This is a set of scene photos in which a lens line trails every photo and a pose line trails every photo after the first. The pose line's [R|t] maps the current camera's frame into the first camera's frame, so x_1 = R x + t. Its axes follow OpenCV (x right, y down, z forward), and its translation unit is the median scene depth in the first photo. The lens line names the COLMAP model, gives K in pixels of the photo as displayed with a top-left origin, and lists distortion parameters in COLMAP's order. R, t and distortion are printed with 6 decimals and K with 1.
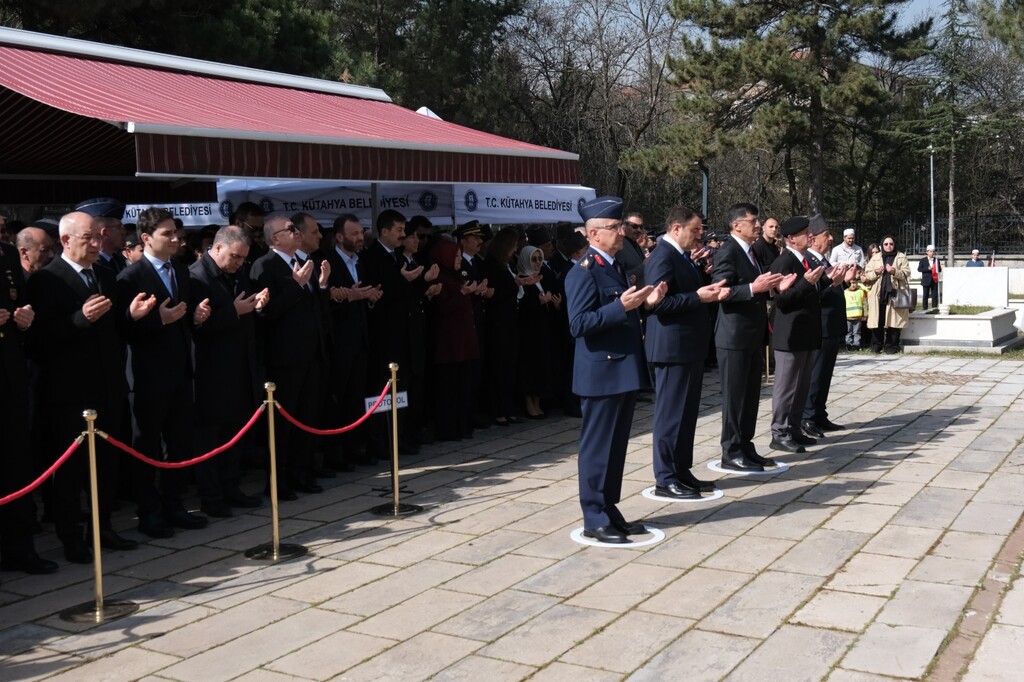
lens RADIAL K [[1155.9, 0, 512.0], [0, 1155.9, 341.0], [0, 0, 1]] dist [0.014028, 0.013326]
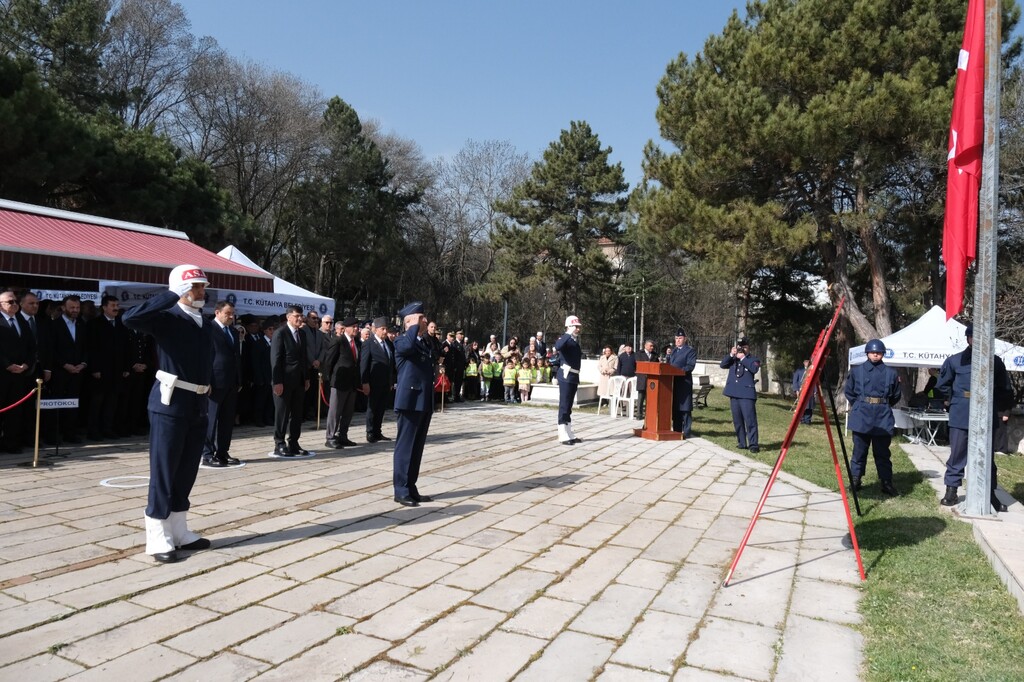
lens RADIAL K [[697.6, 0, 504.0], [0, 697.6, 338.9], [0, 0, 1]] dist [-0.023560, 0.008357]
pose [[0.994913, 0.059562, 0.081240, 0.207122], [-0.052309, 0.994687, -0.088661, 0.005685], [-0.086089, 0.083961, 0.992743, -0.042358]]
